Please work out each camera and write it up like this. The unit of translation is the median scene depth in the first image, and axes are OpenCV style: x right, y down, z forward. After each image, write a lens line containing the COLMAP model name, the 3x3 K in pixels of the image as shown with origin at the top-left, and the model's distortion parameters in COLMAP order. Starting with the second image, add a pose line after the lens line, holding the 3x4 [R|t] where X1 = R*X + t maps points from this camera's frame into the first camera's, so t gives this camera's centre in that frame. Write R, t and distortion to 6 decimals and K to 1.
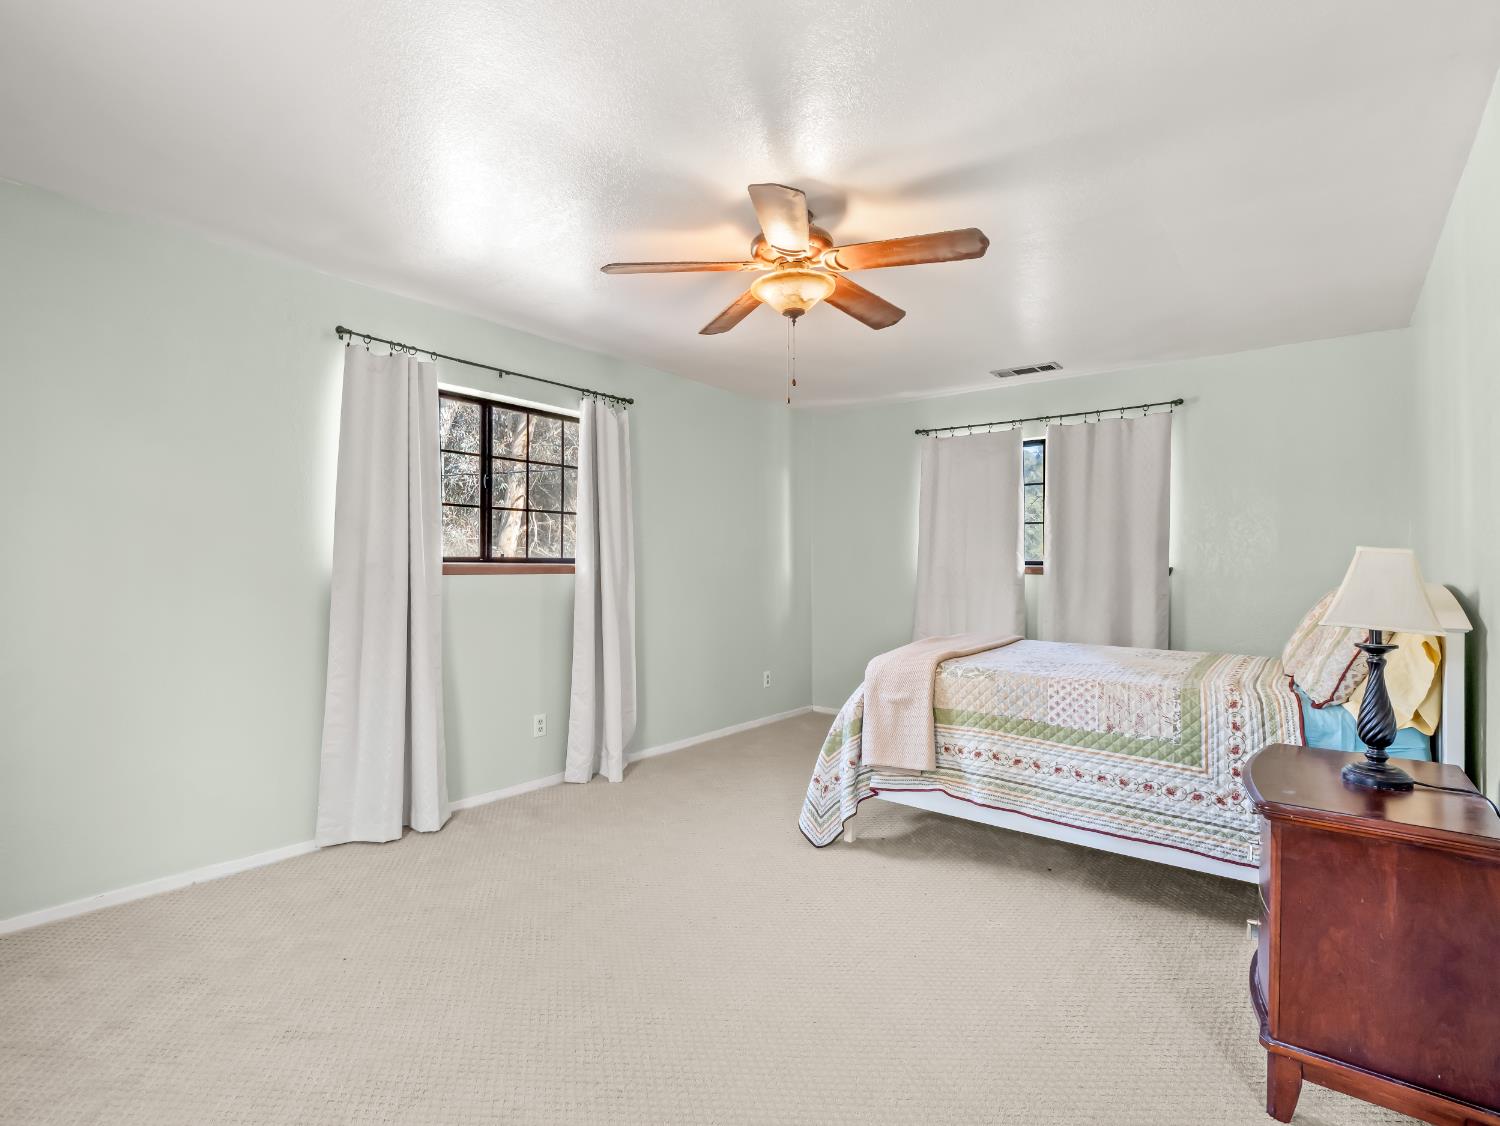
lens RADIAL K [[728.6, 0, 743.9], [0, 728.6, 561.5], [0, 0, 1]] dist [-0.032892, 0.006262]
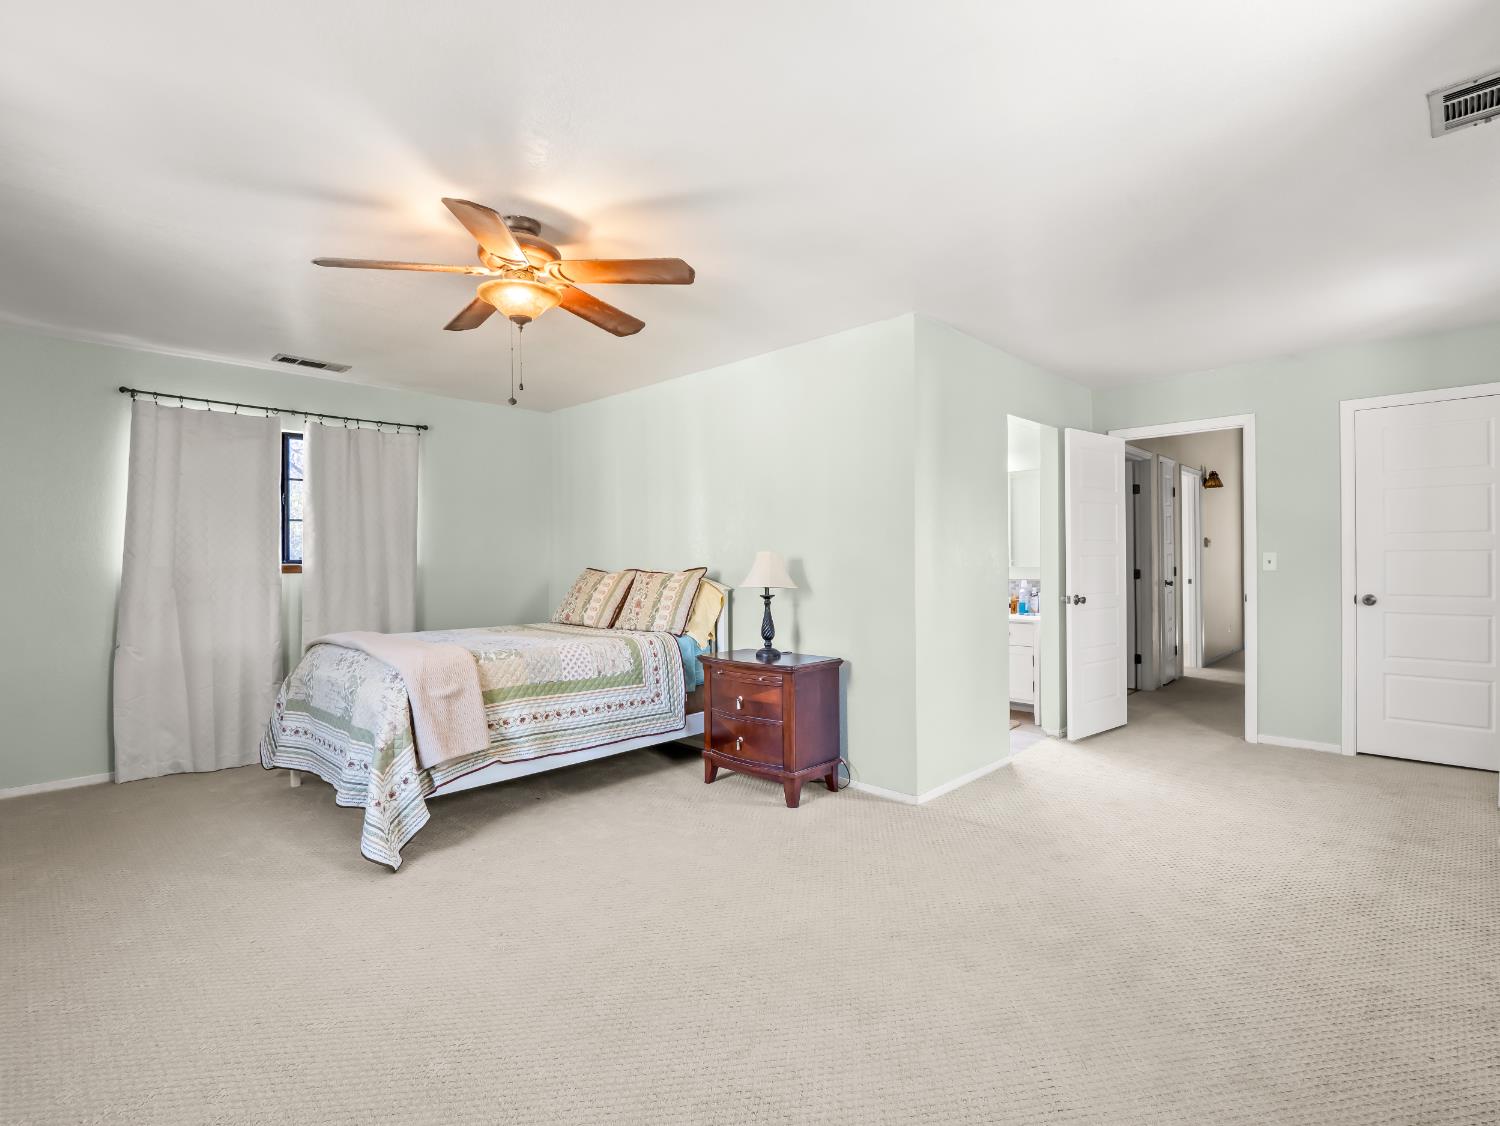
lens RADIAL K [[728.6, 0, 747.9], [0, 728.6, 560.4], [0, 0, 1]] dist [-0.032892, 0.006262]
pose [[0.067620, -0.005083, 0.997698, -0.885567], [0.003530, 0.999982, 0.004856, -0.002298], [-0.997705, 0.003194, 0.067637, 0.570583]]
